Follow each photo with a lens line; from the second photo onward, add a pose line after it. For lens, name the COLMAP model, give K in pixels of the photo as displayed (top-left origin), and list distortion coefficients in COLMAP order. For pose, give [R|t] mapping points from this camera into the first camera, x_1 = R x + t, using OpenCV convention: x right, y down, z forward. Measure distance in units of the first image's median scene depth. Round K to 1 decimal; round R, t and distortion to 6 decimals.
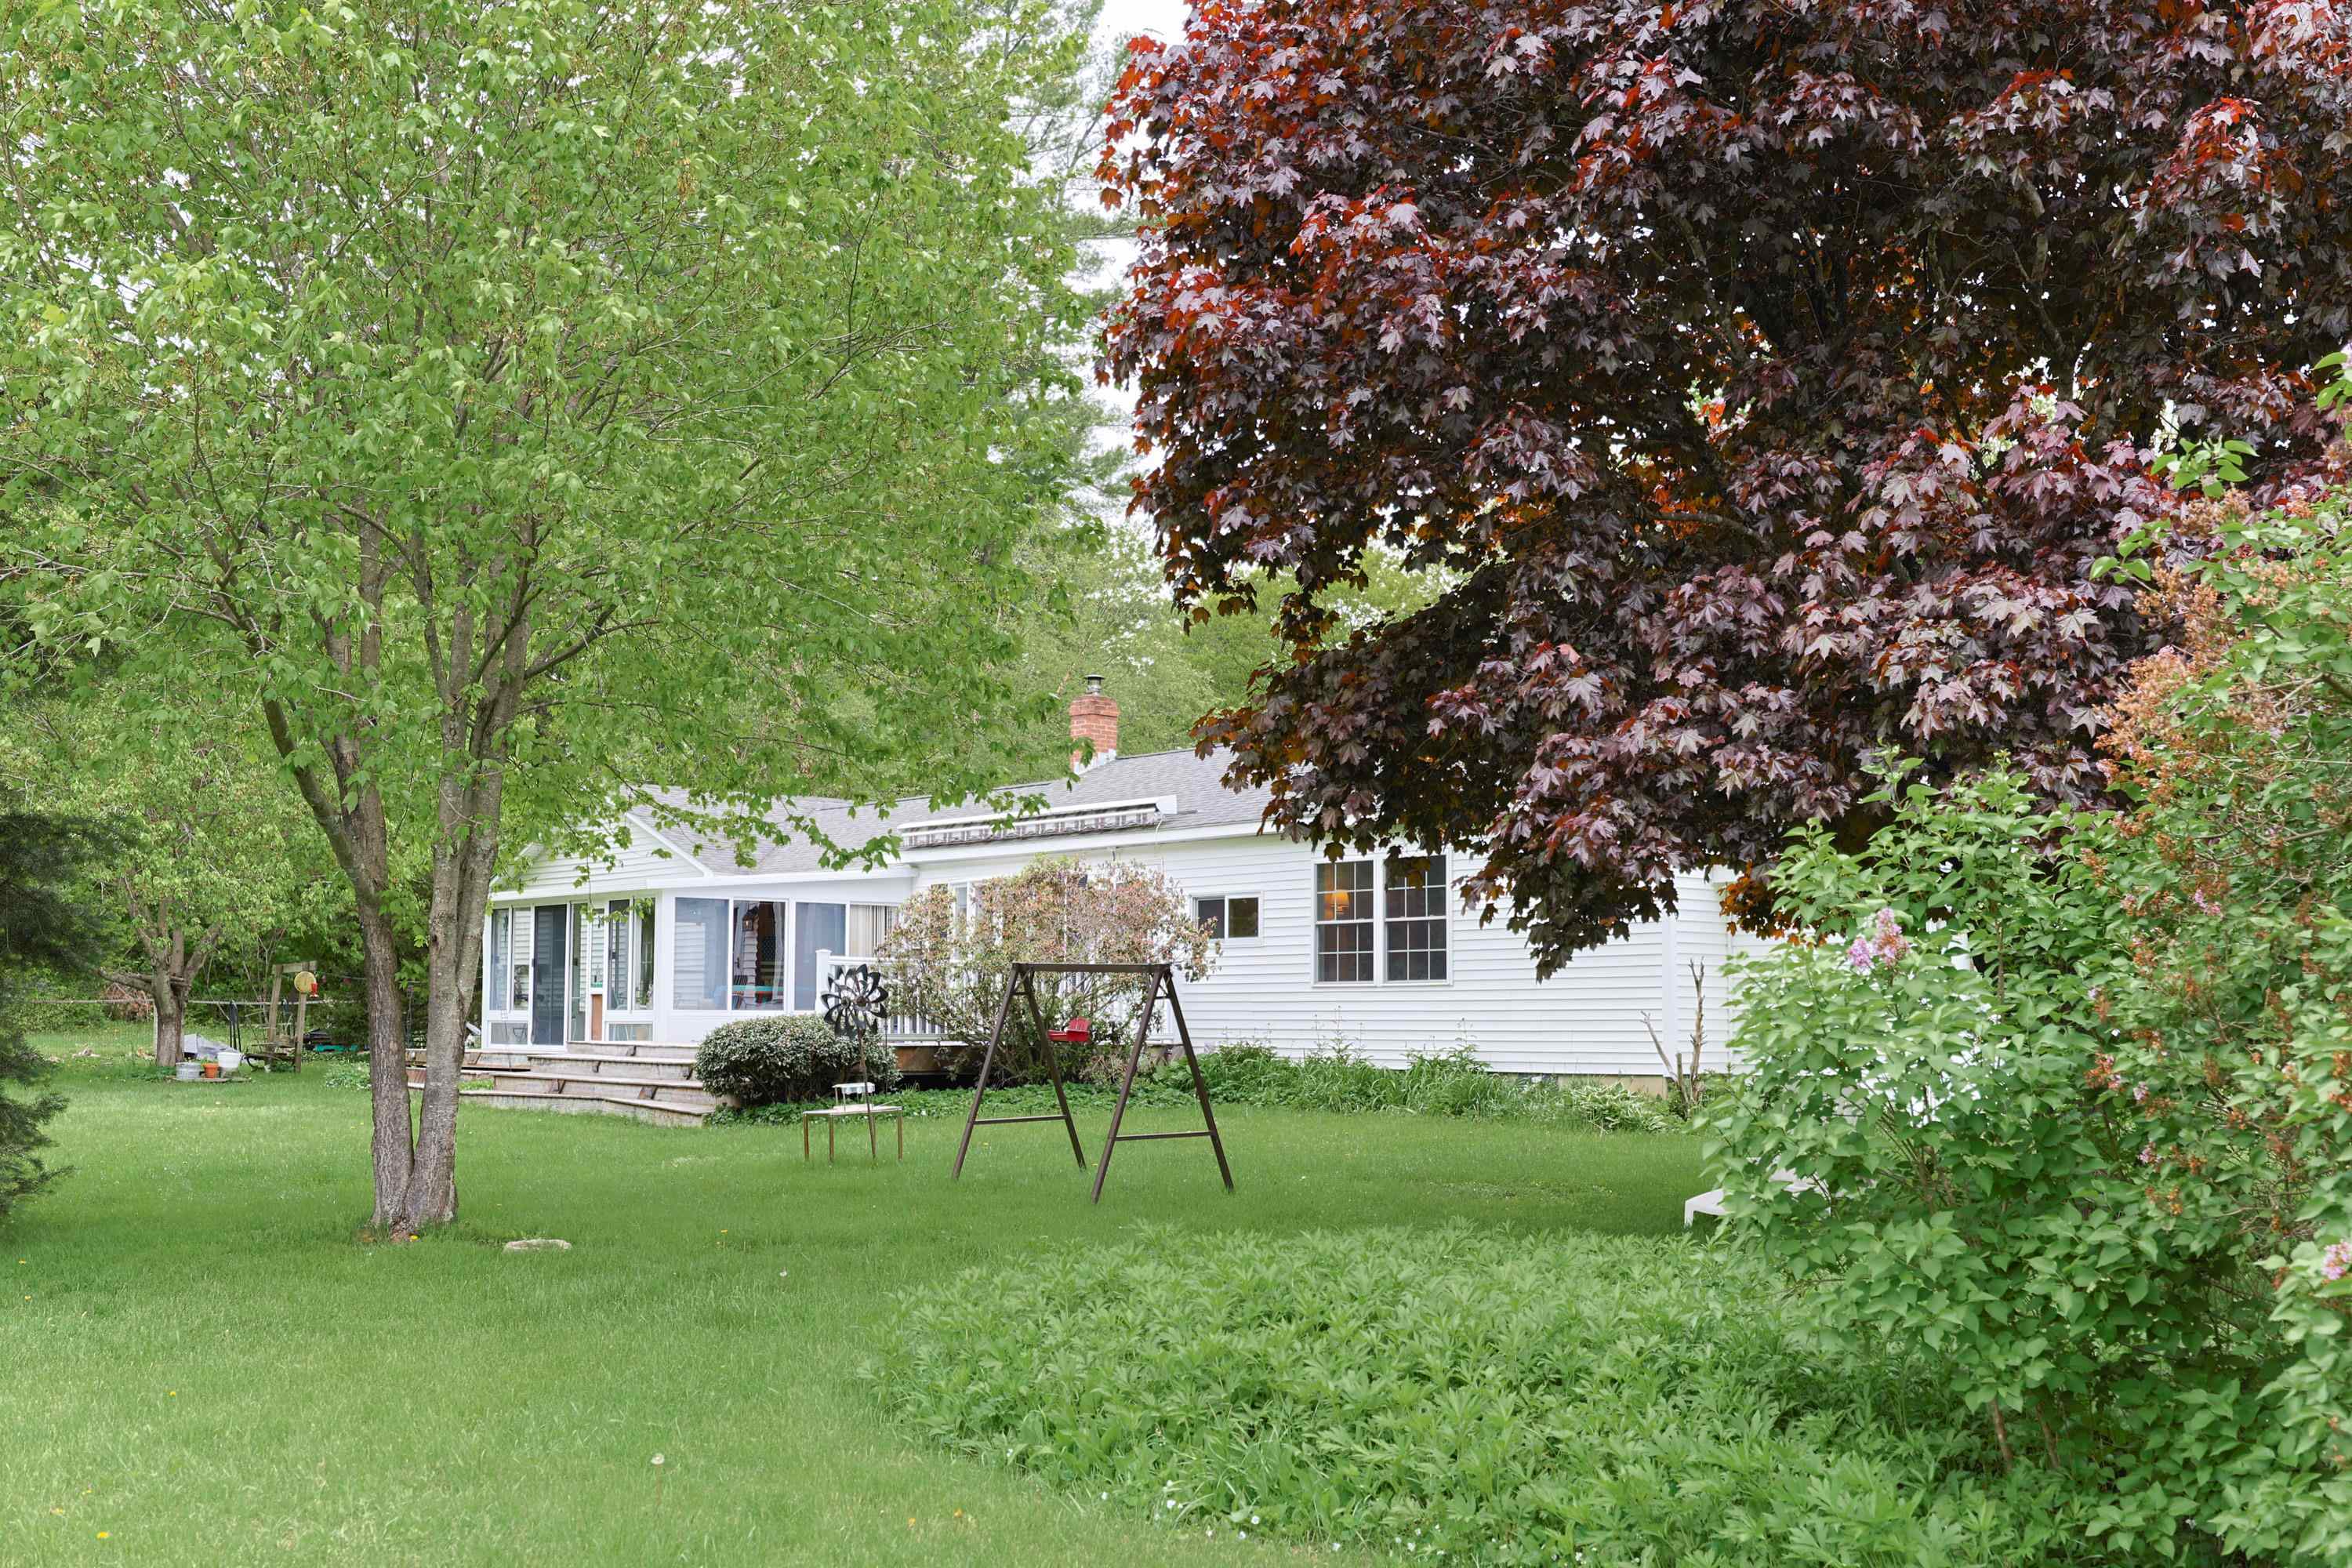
lens RADIAL K [[2418.4, 0, 1175.8], [0, 2418.4, 787.2], [0, 0, 1]] dist [-0.011010, 0.000000]
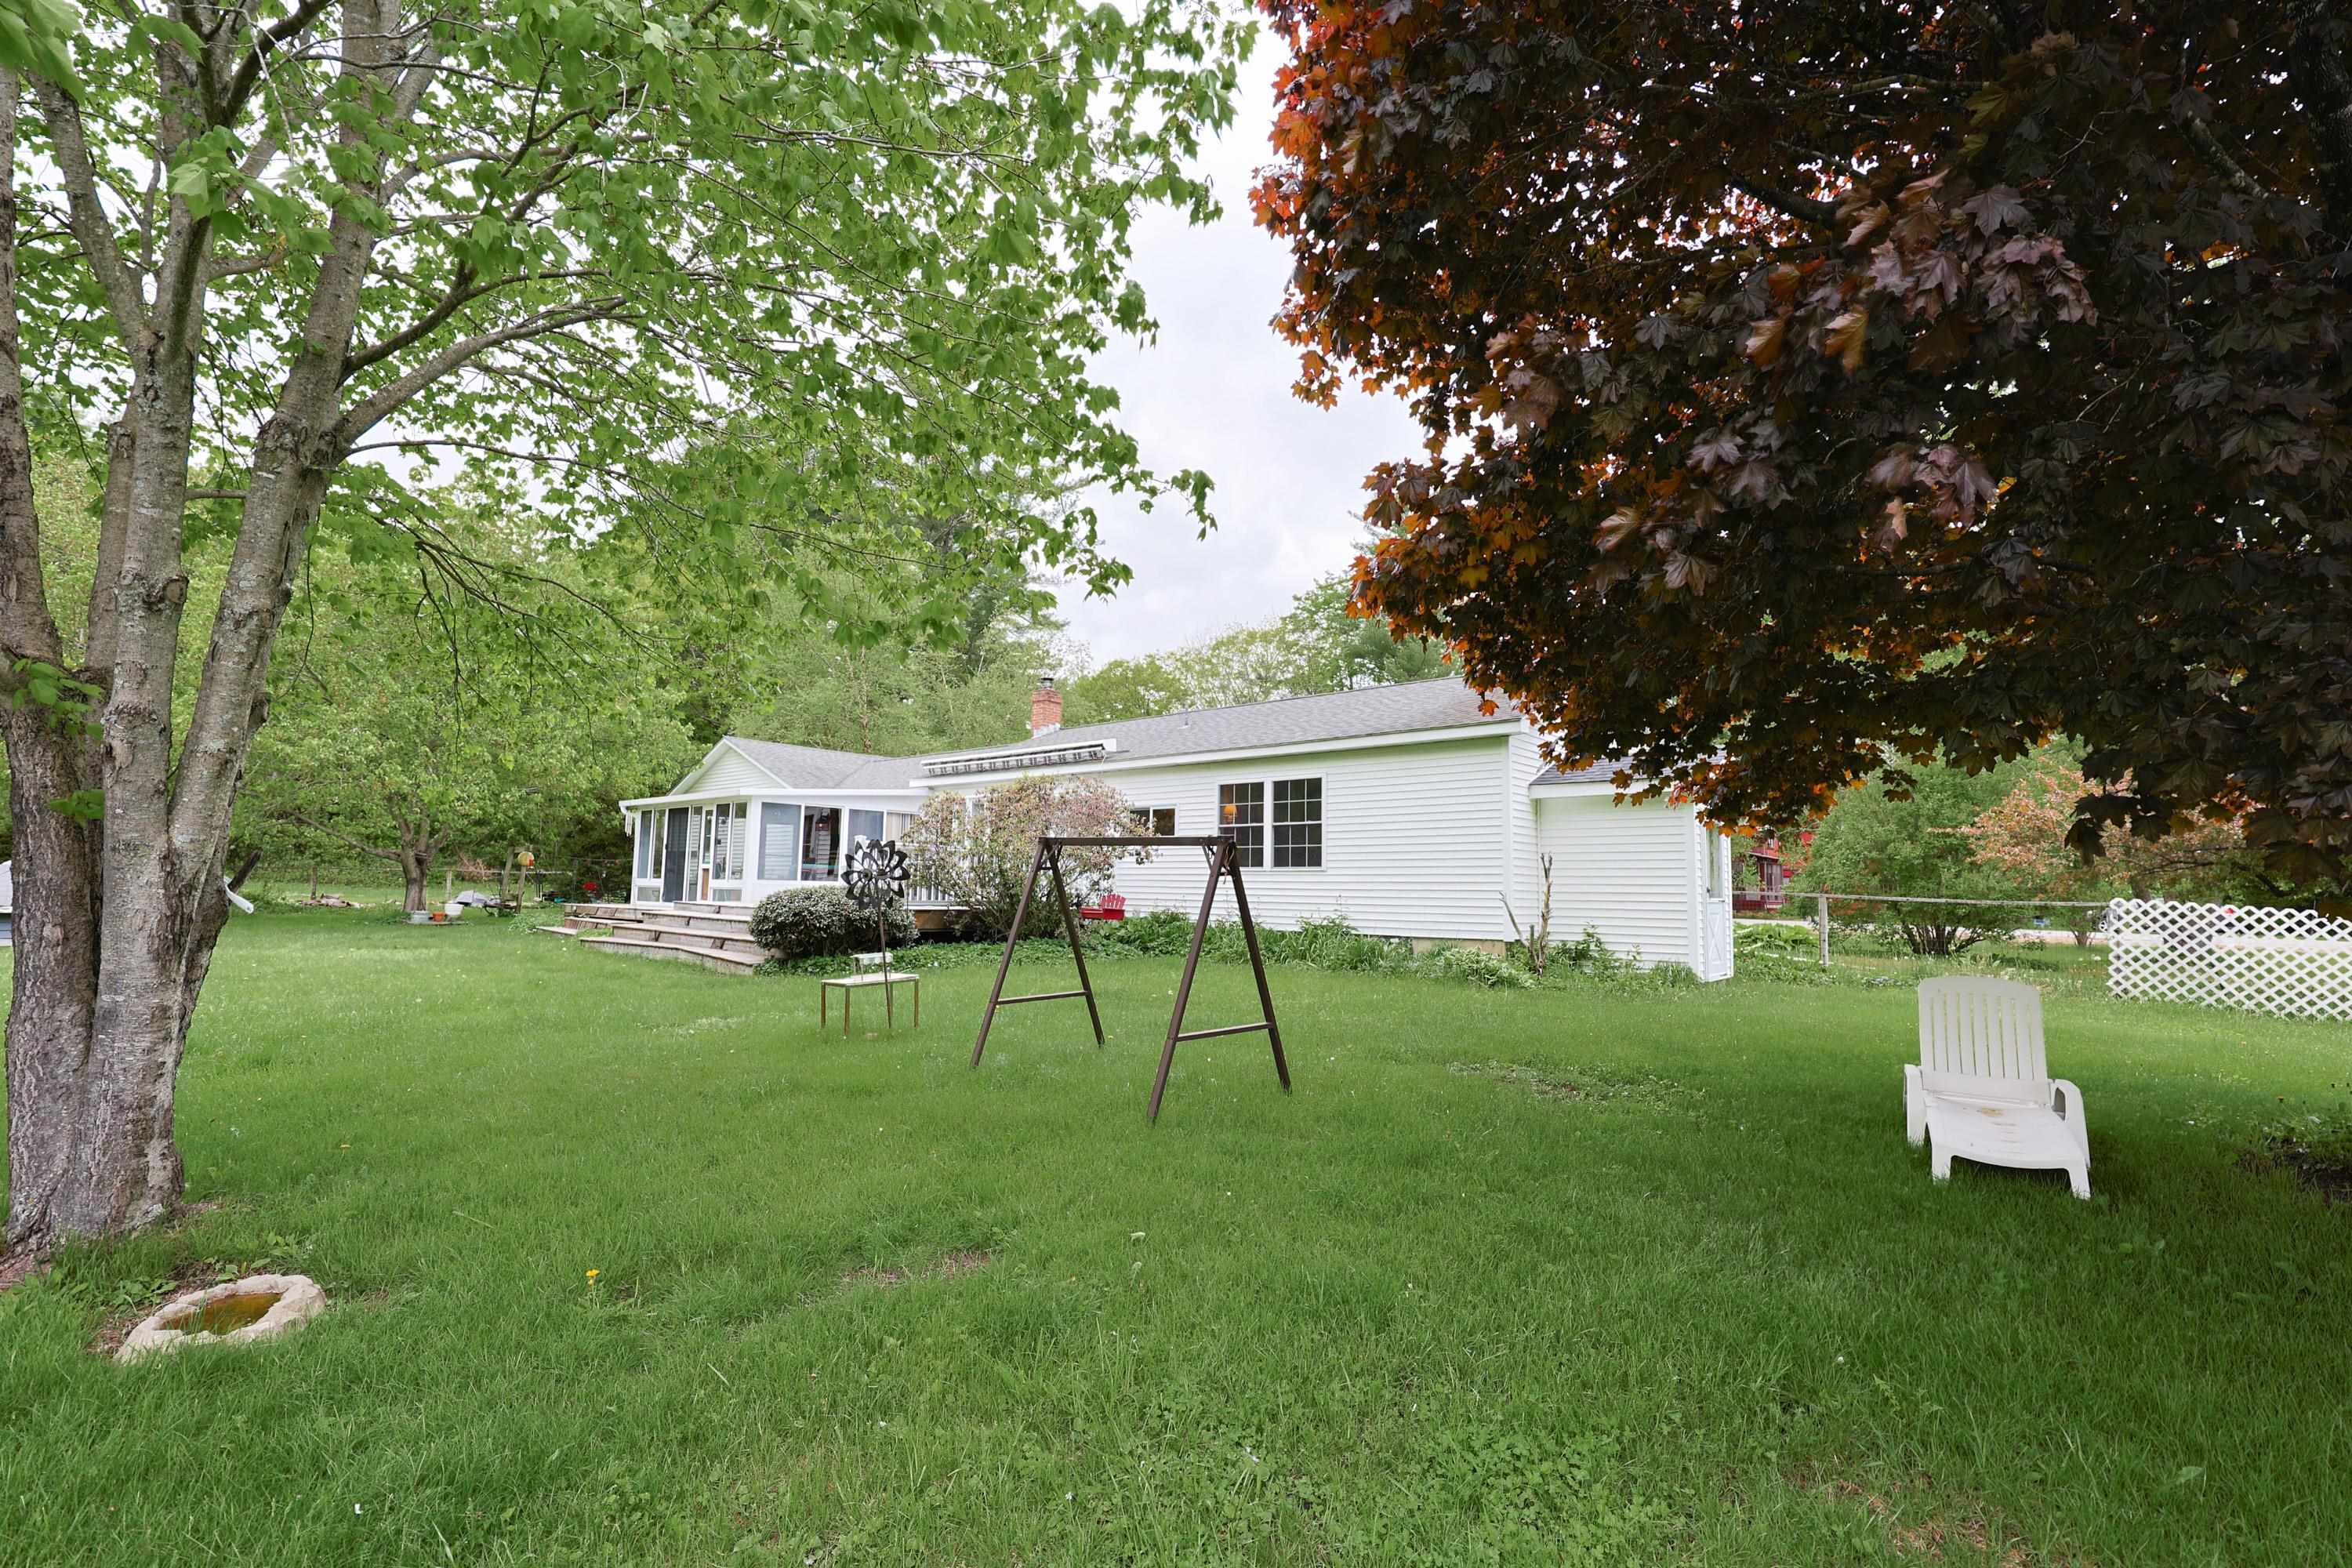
lens RADIAL K [[1026.8, 0, 1174.3], [0, 1026.8, 773.4], [0, 0, 1]] dist [-0.005794, -0.000803]
pose [[0.991548, 0.028705, 0.126523, -0.047744], [-0.026618, 0.999481, -0.018156, 0.038297], [-0.126978, 0.014634, 0.991798, 0.417947]]
